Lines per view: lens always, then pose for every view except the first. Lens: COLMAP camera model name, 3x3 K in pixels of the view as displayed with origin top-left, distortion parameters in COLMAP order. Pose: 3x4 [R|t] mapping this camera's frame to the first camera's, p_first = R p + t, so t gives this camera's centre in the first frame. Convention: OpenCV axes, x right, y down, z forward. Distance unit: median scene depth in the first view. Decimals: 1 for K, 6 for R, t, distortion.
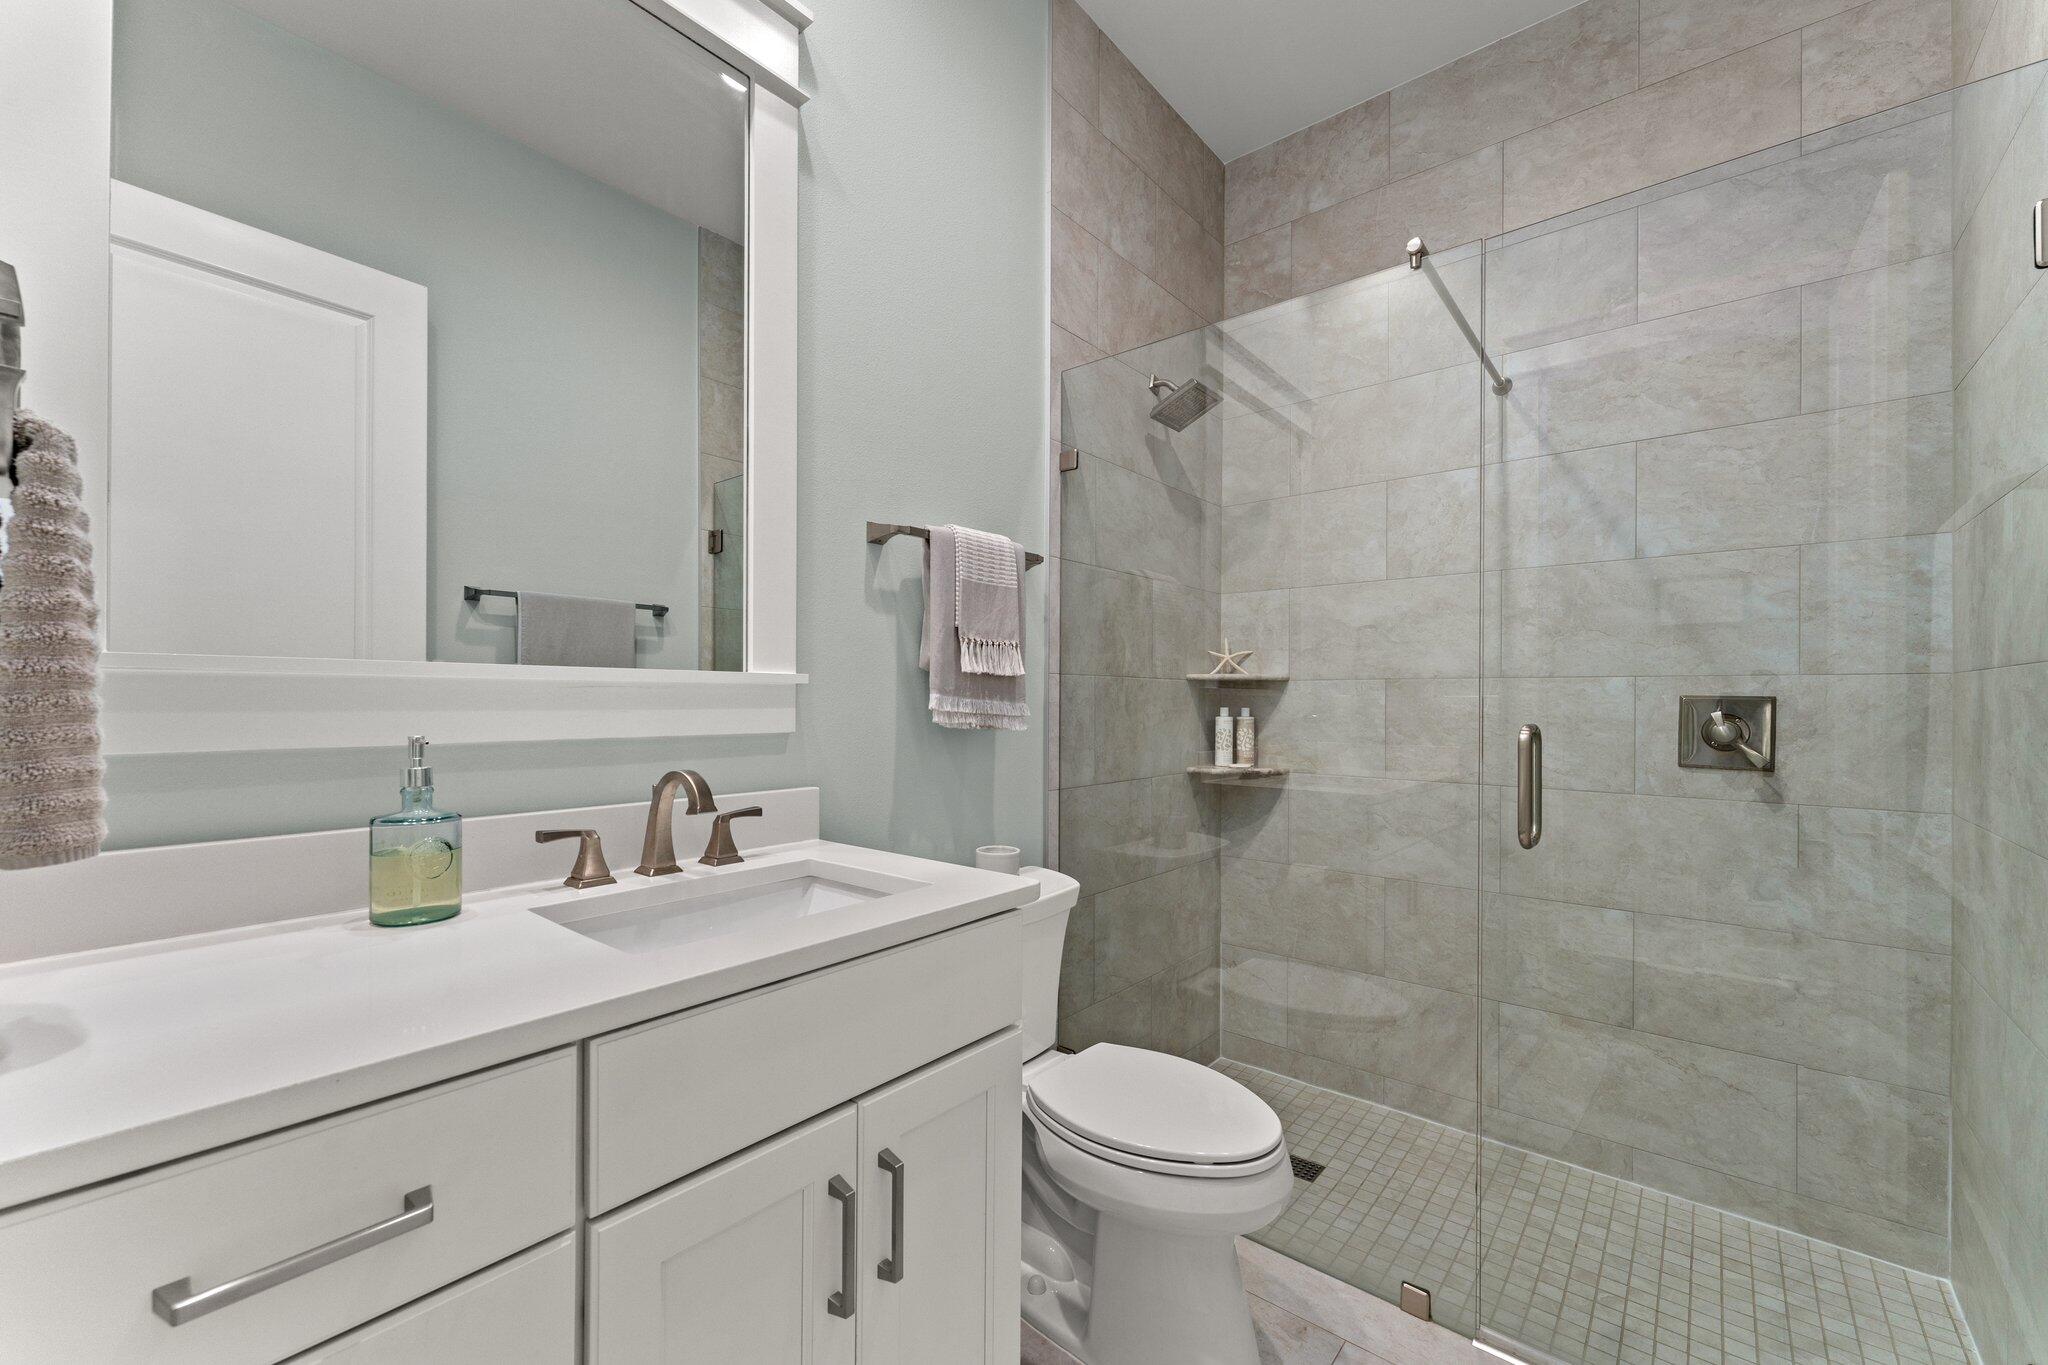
lens RADIAL K [[829.4, 0, 1002.4], [0, 829.4, 700.9], [0, 0, 1]] dist [-0.002479, 0.000049]
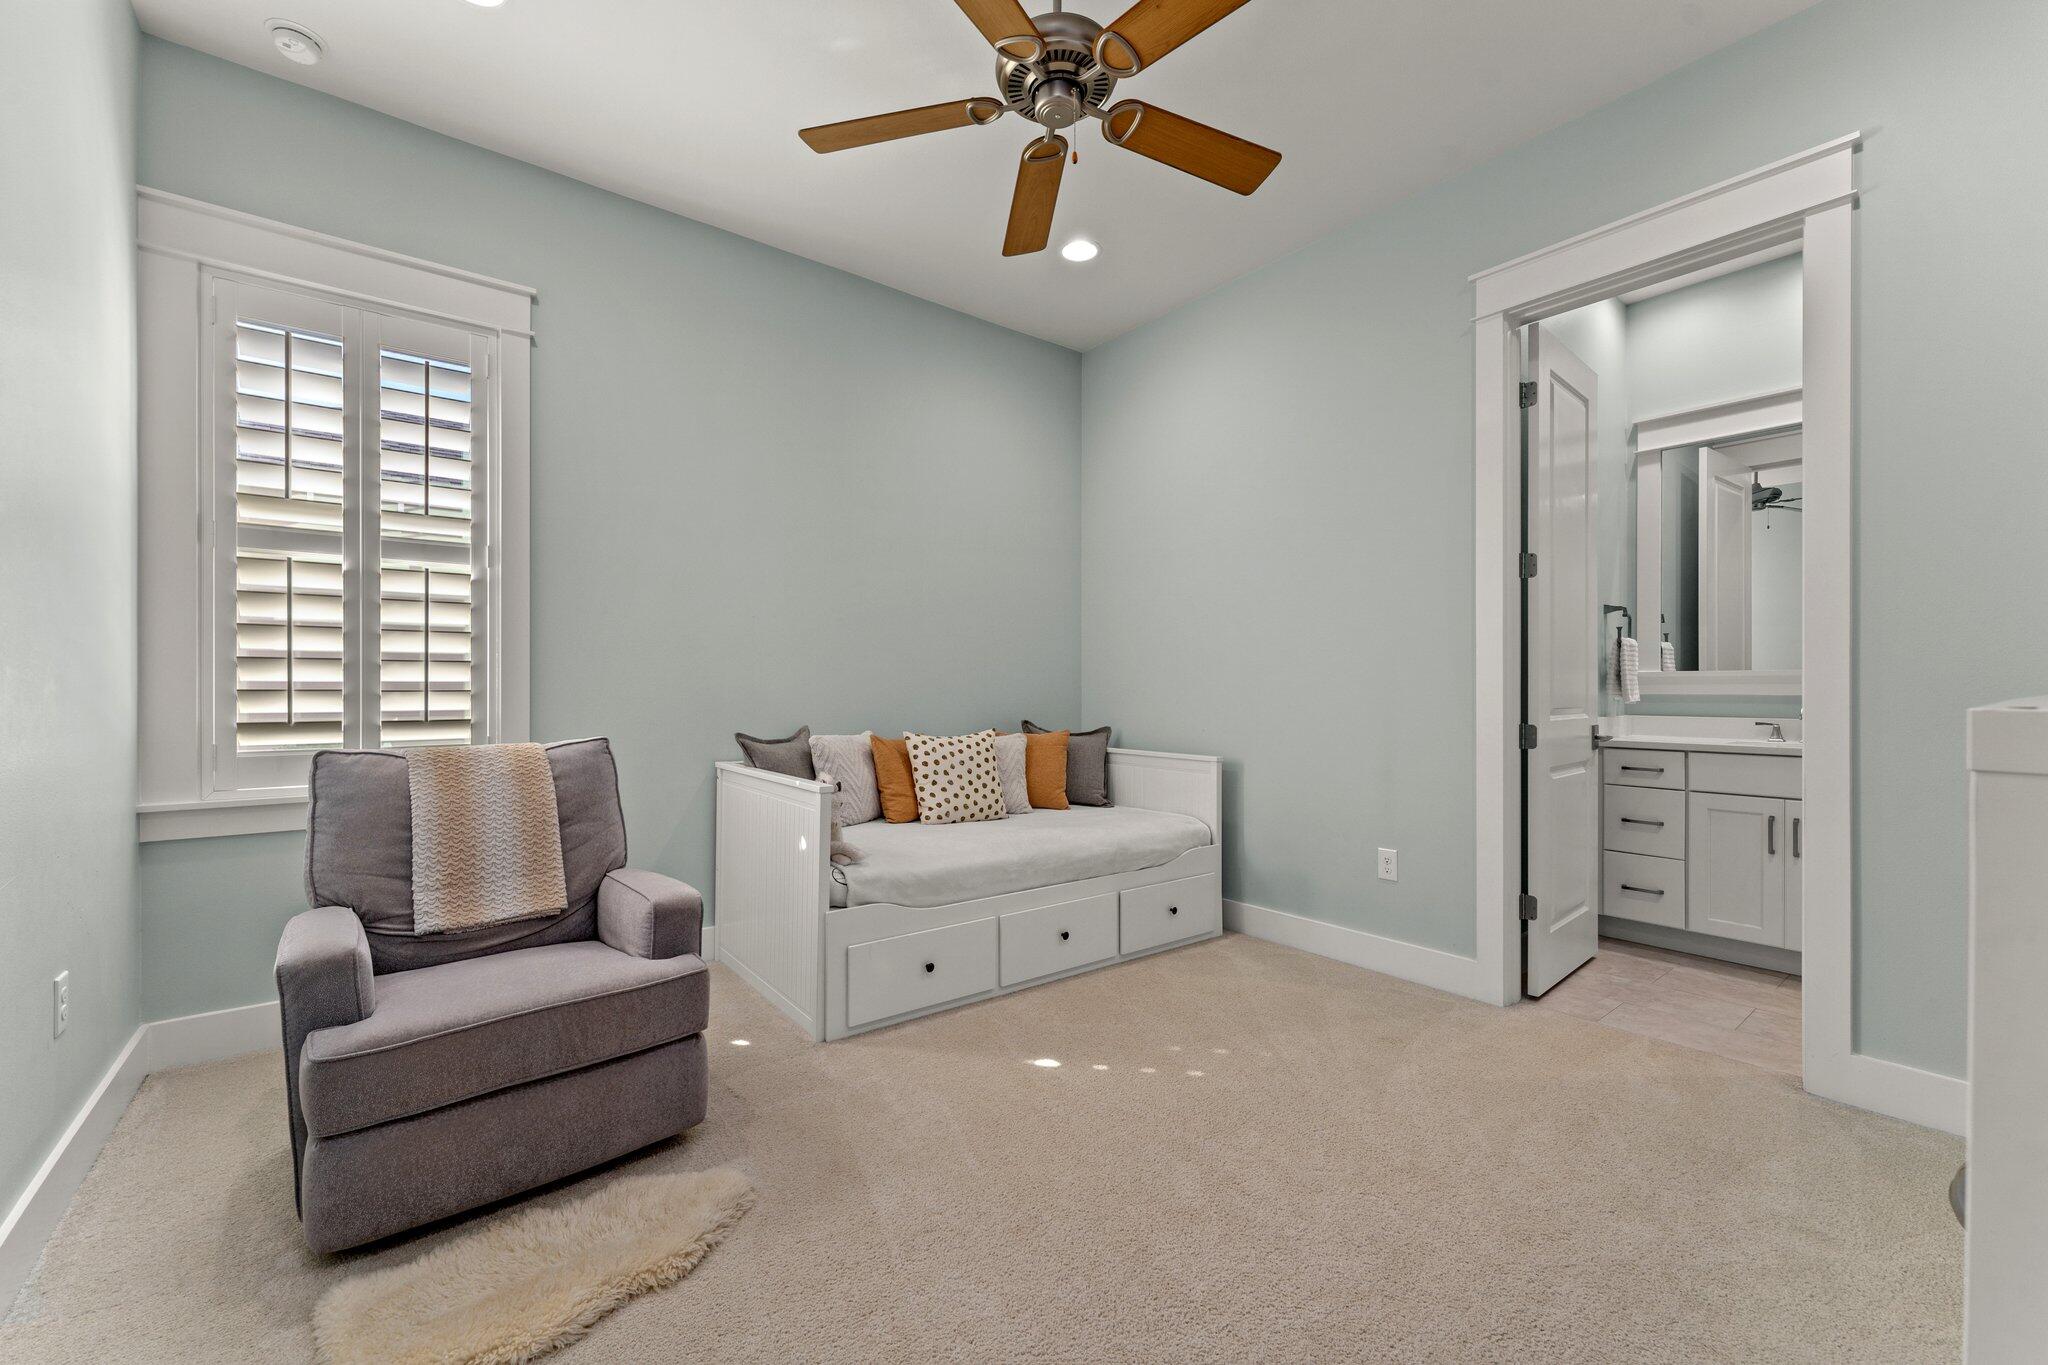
lens RADIAL K [[829.4, 0, 1034.0], [0, 829.4, 690.4], [0, 0, 1]] dist [-0.002479, 0.000049]
pose [[-0.182129, 0.000912, -0.983274, 2.397829], [0.002319, 0.999997, 0.000498, 0.019730], [0.983272, -0.002189, -0.182131, -0.907822]]
